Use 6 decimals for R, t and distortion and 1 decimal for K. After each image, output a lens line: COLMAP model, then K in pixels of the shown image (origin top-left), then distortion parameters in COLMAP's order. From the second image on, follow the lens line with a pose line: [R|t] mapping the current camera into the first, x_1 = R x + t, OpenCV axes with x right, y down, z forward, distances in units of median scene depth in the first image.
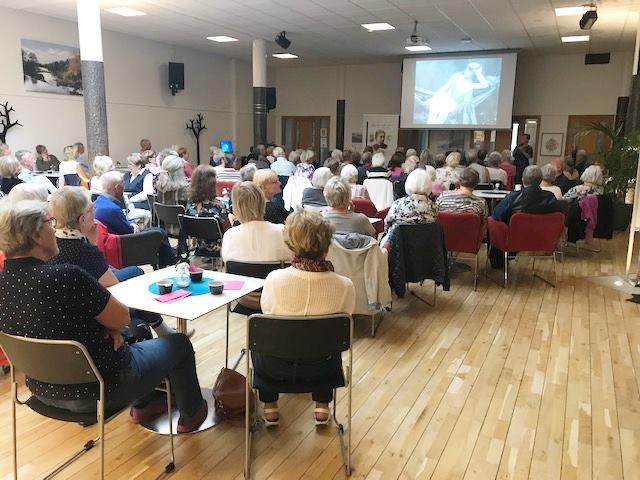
lens RADIAL K [[531.5, 0, 319.2], [0, 531.5, 238.9], [0, 0, 1]] dist [0.012791, 0.006913]
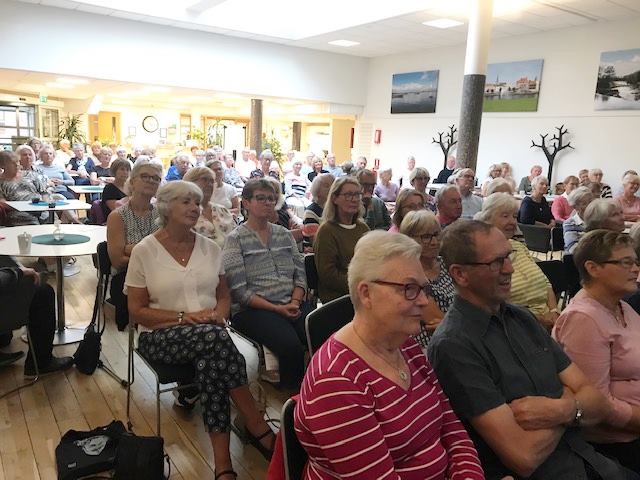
lens RADIAL K [[531.5, 0, 319.2], [0, 531.5, 240.5], [0, 0, 1]] dist [0.012791, 0.006913]
pose [[-0.490090, 0.127602, -0.862282, 0.493200], [-0.214243, 0.941249, 0.261056, -0.207784], [0.844933, 0.312678, -0.433959, 1.075239]]
